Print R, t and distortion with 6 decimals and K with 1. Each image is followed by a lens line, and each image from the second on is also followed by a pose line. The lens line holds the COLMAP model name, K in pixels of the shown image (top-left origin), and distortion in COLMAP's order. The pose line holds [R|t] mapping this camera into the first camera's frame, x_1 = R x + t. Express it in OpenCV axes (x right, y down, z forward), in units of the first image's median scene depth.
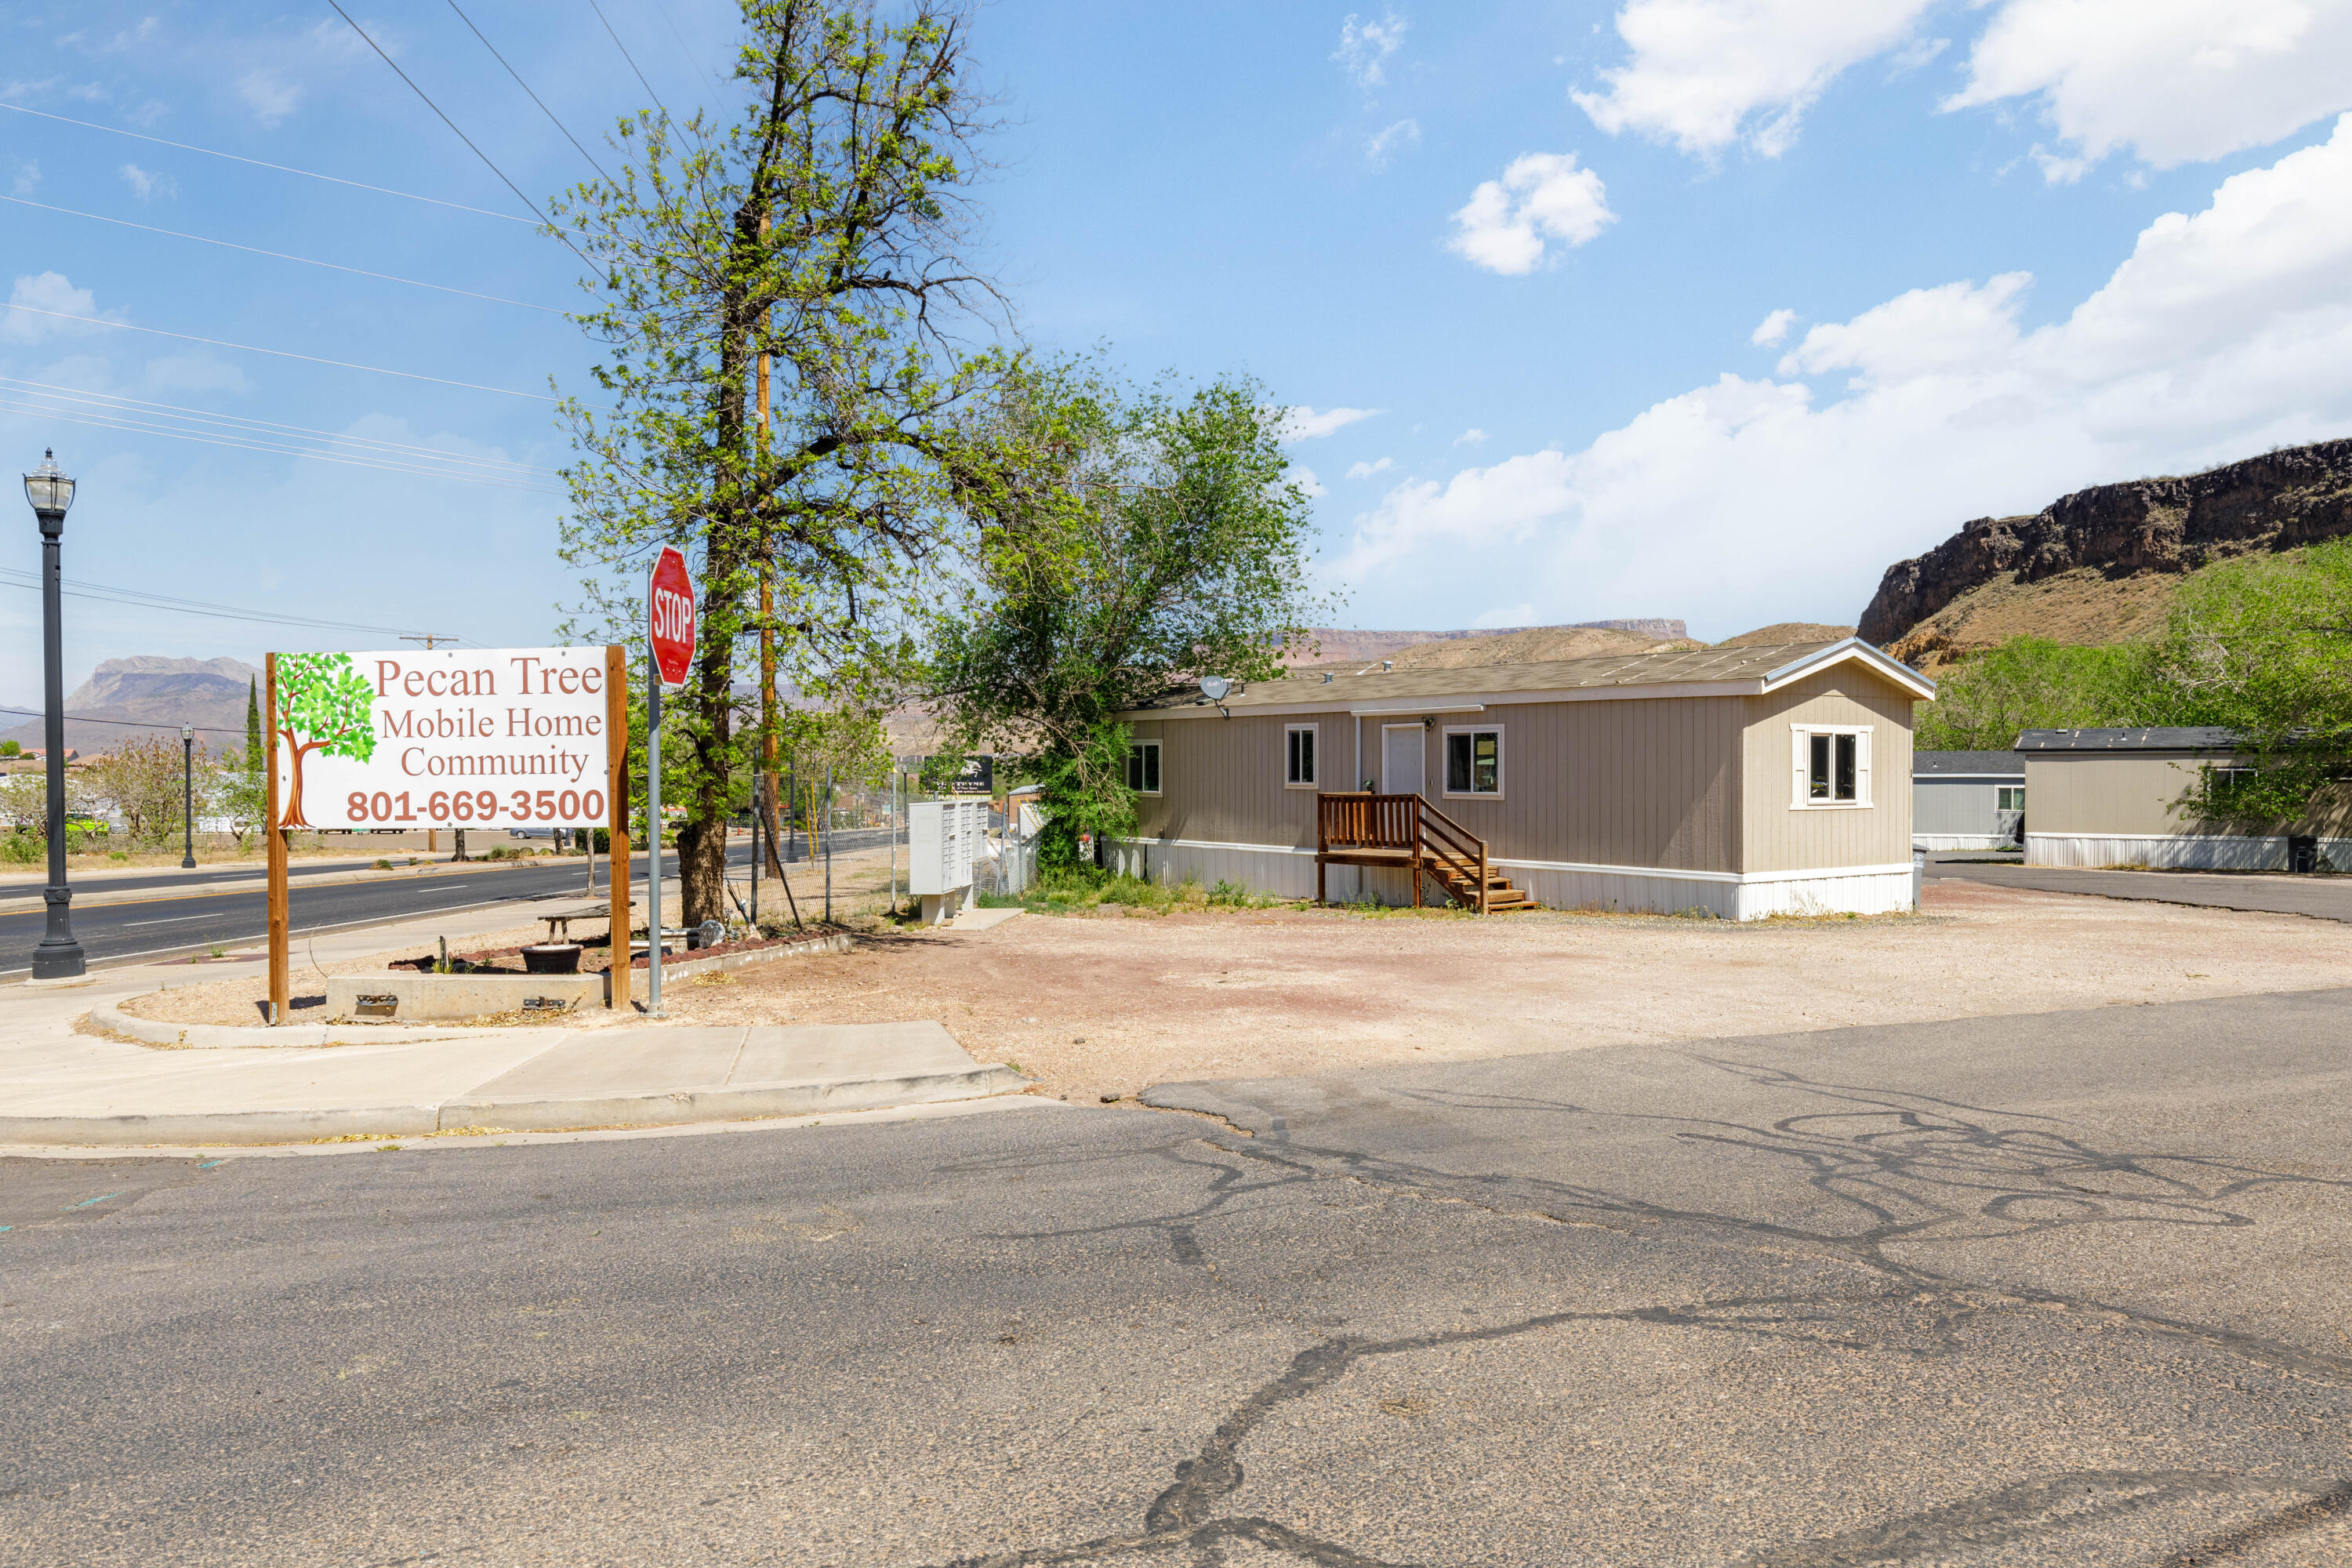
lens RADIAL K [[1651.8, 0, 1171.2], [0, 1651.8, 779.4], [0, 0, 1]] dist [-0.004832, -0.003057]
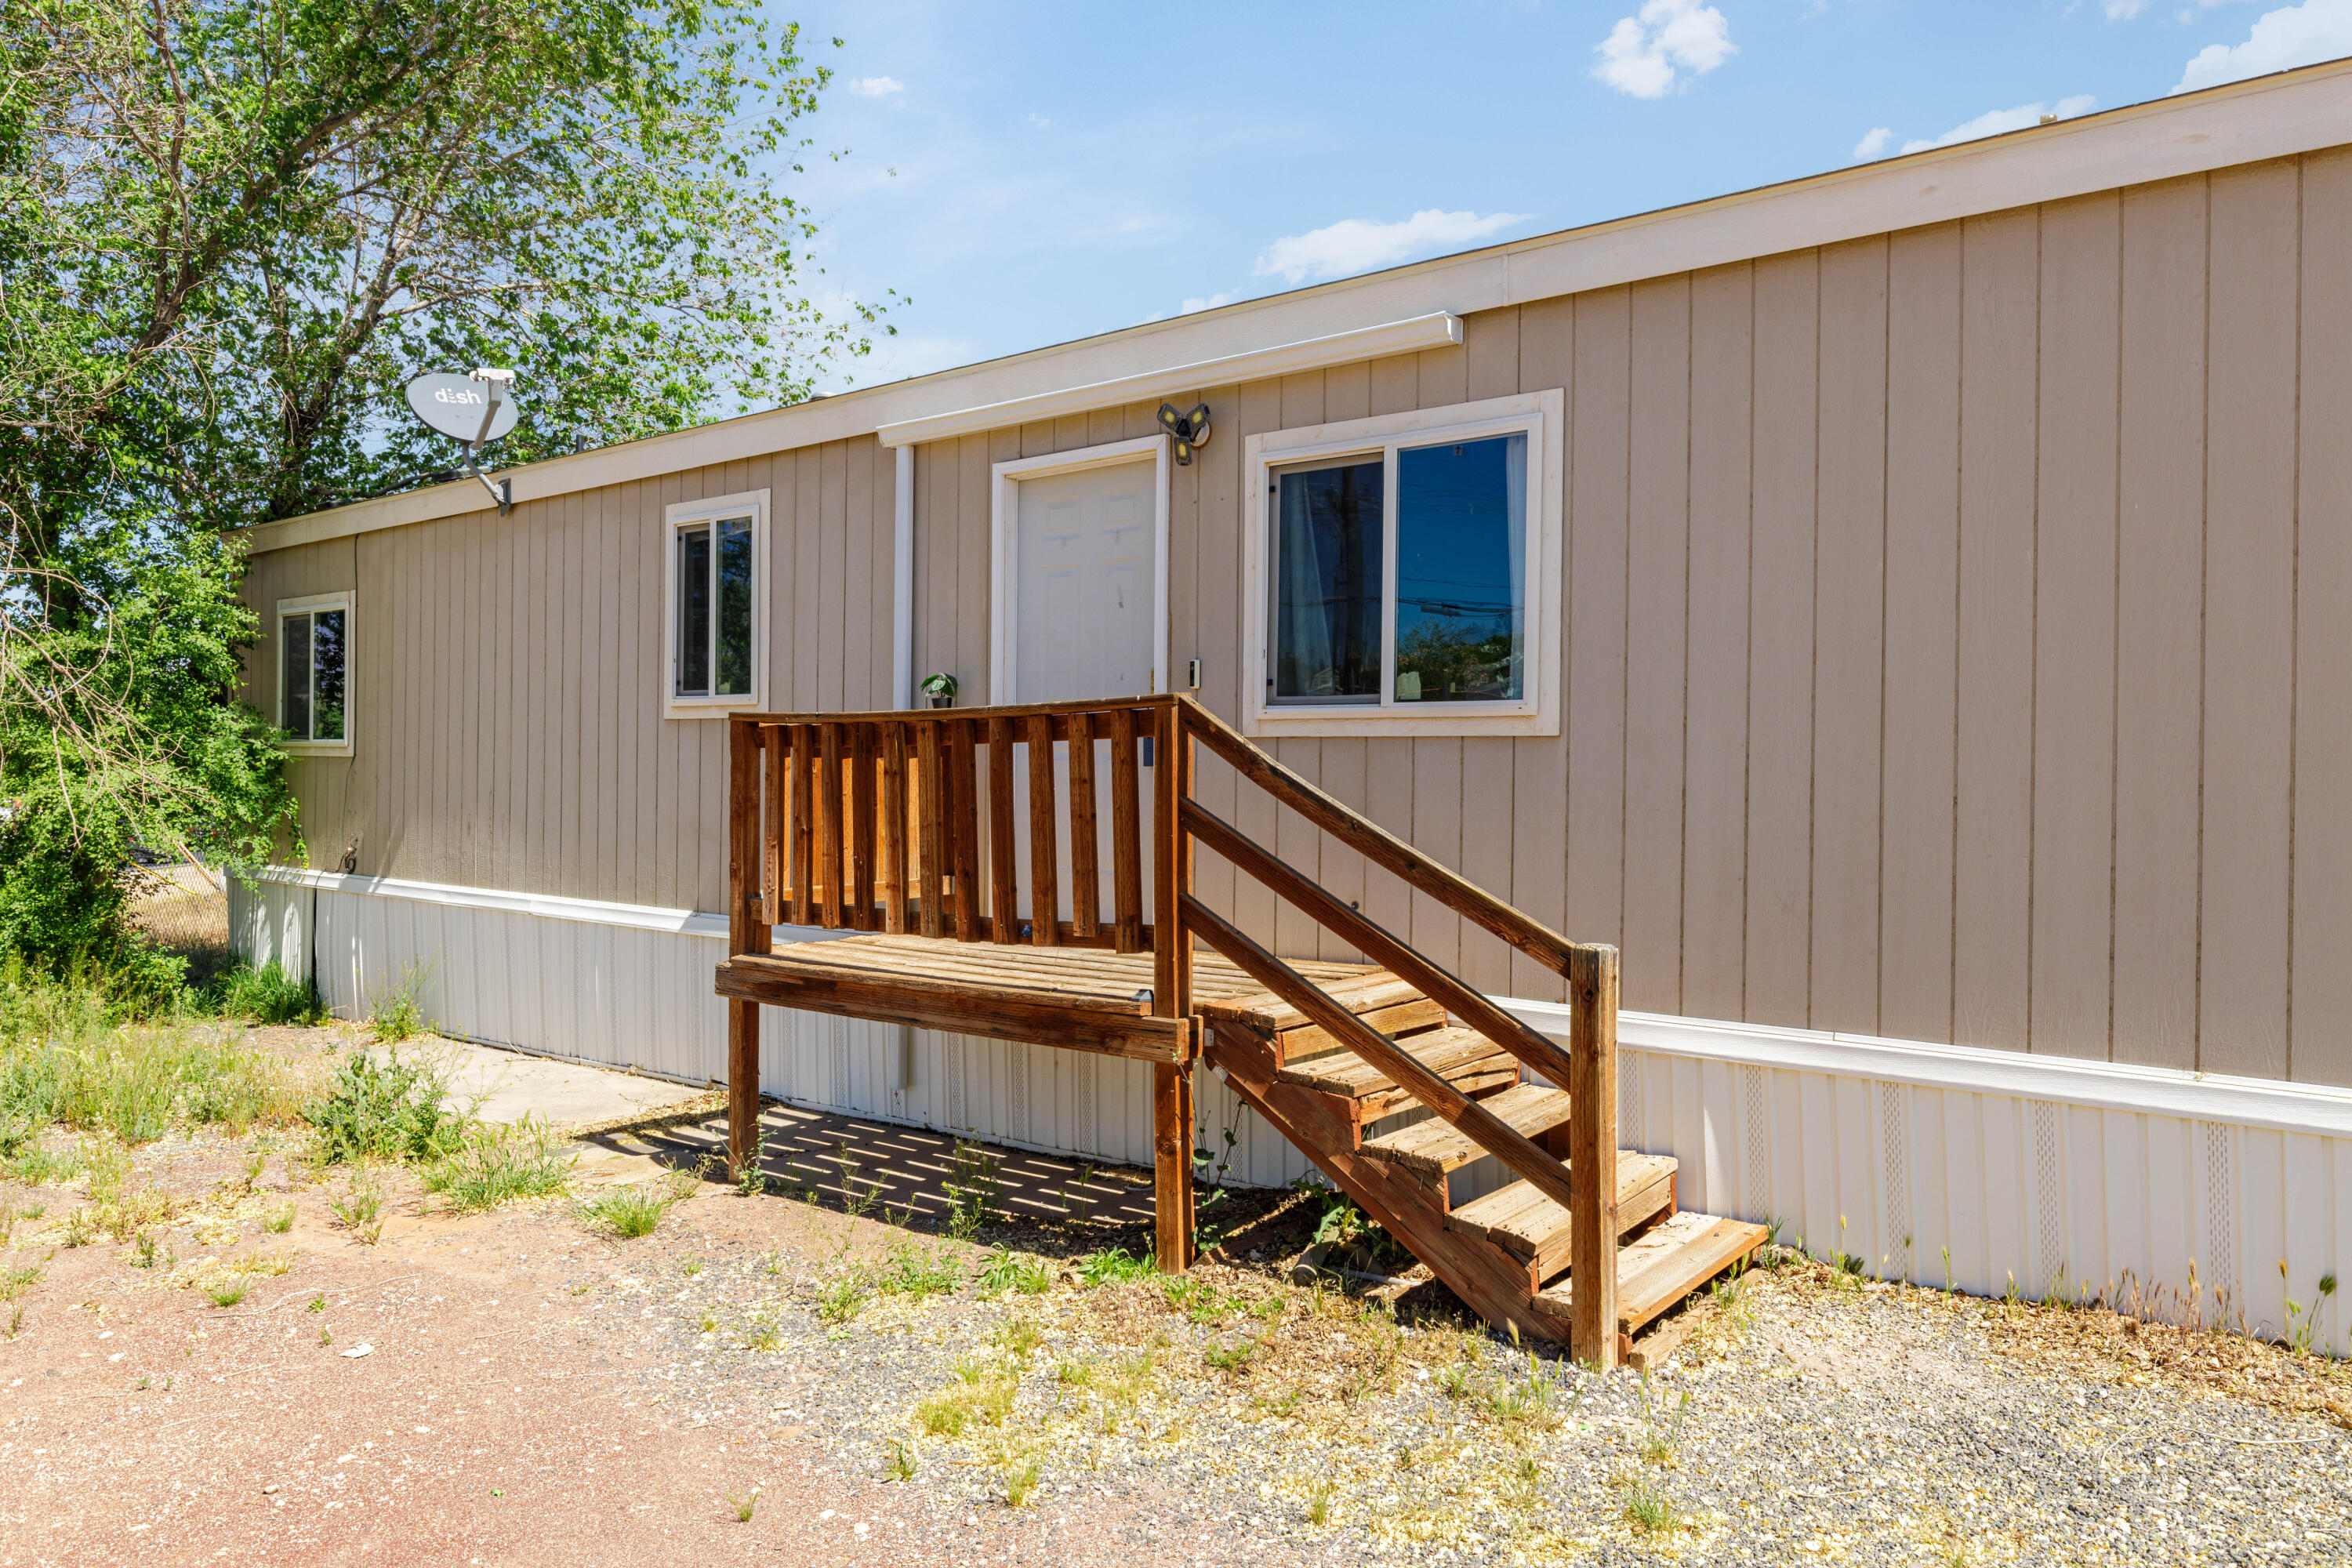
lens RADIAL K [[1651.8, 0, 1168.3], [0, 1651.8, 785.5], [0, 0, 1]] dist [-0.004832, -0.003057]
pose [[0.966954, 0.011427, 0.254694, 0.091176], [-0.011540, 0.999933, -0.001050, 0.019137], [-0.254689, -0.001924, 0.967021, 0.762915]]
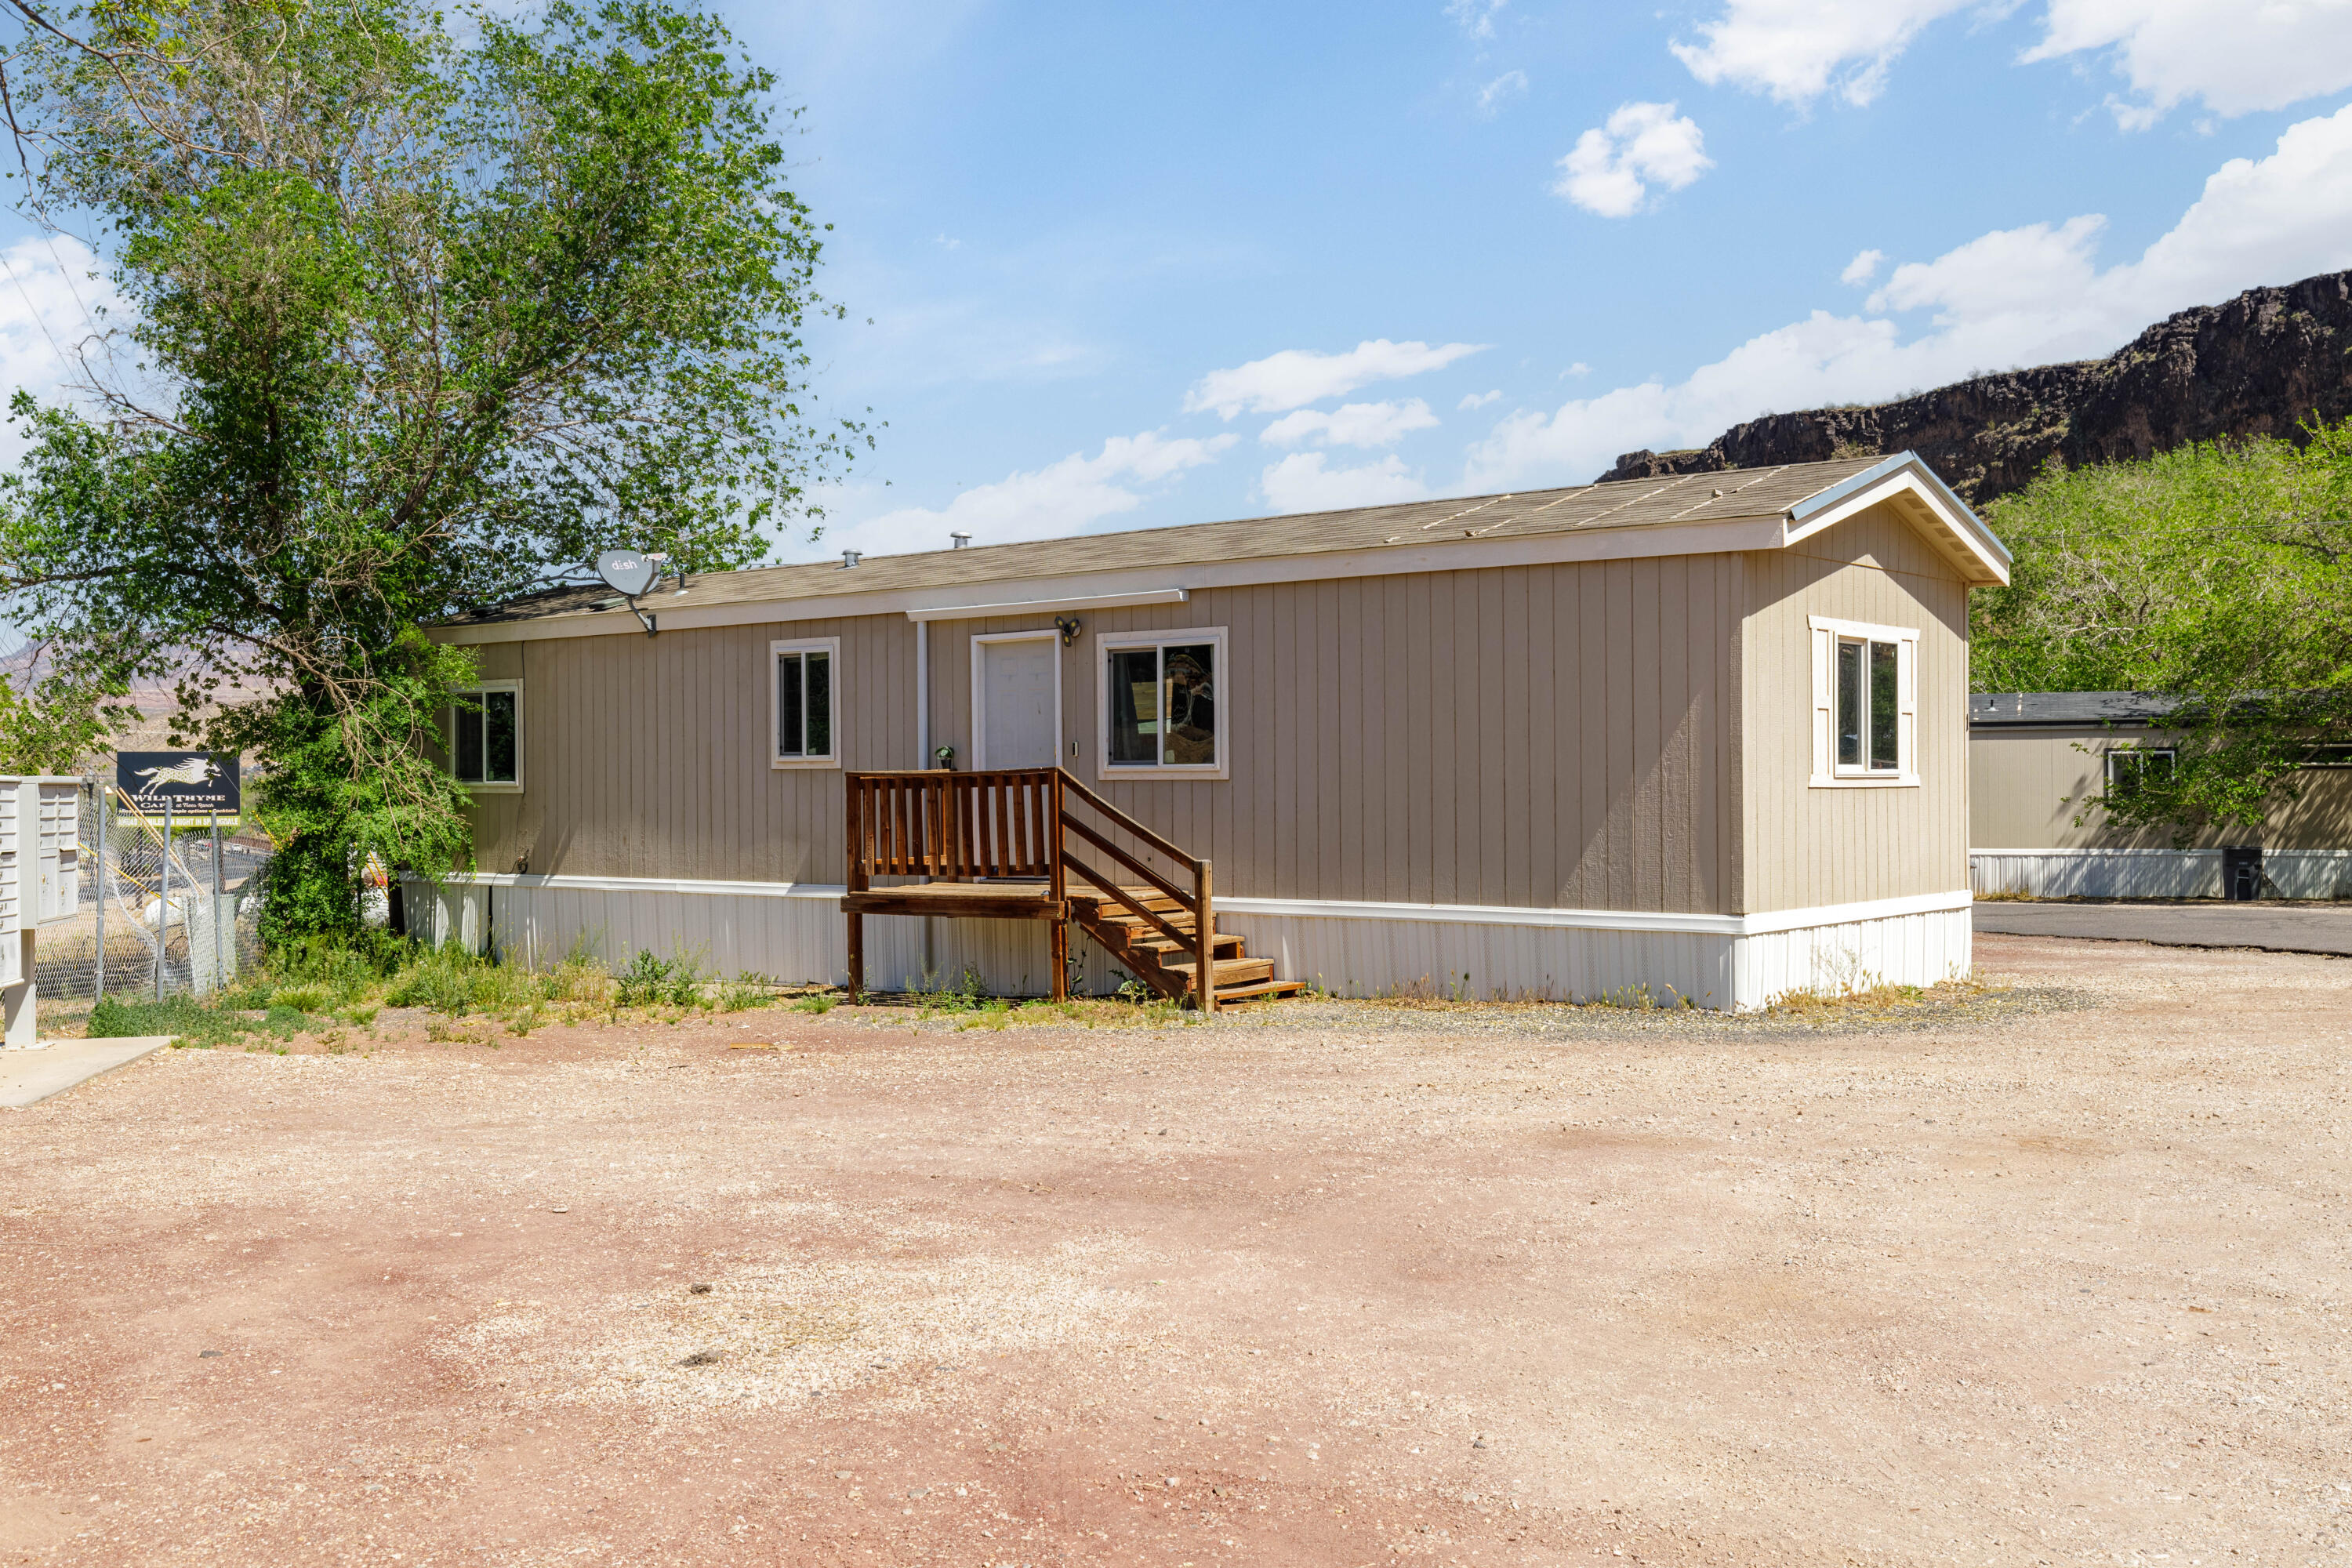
lens RADIAL K [[2347.0, 0, 1175.7], [0, 2347.0, 763.0], [0, 0, 1]] dist [0.009993, 0.000000]
pose [[0.966410, -0.004647, 0.256965, 0.003845], [0.008358, 0.999876, -0.013351, 0.016145], [-0.256871, 0.015050, 0.966328, 0.303280]]
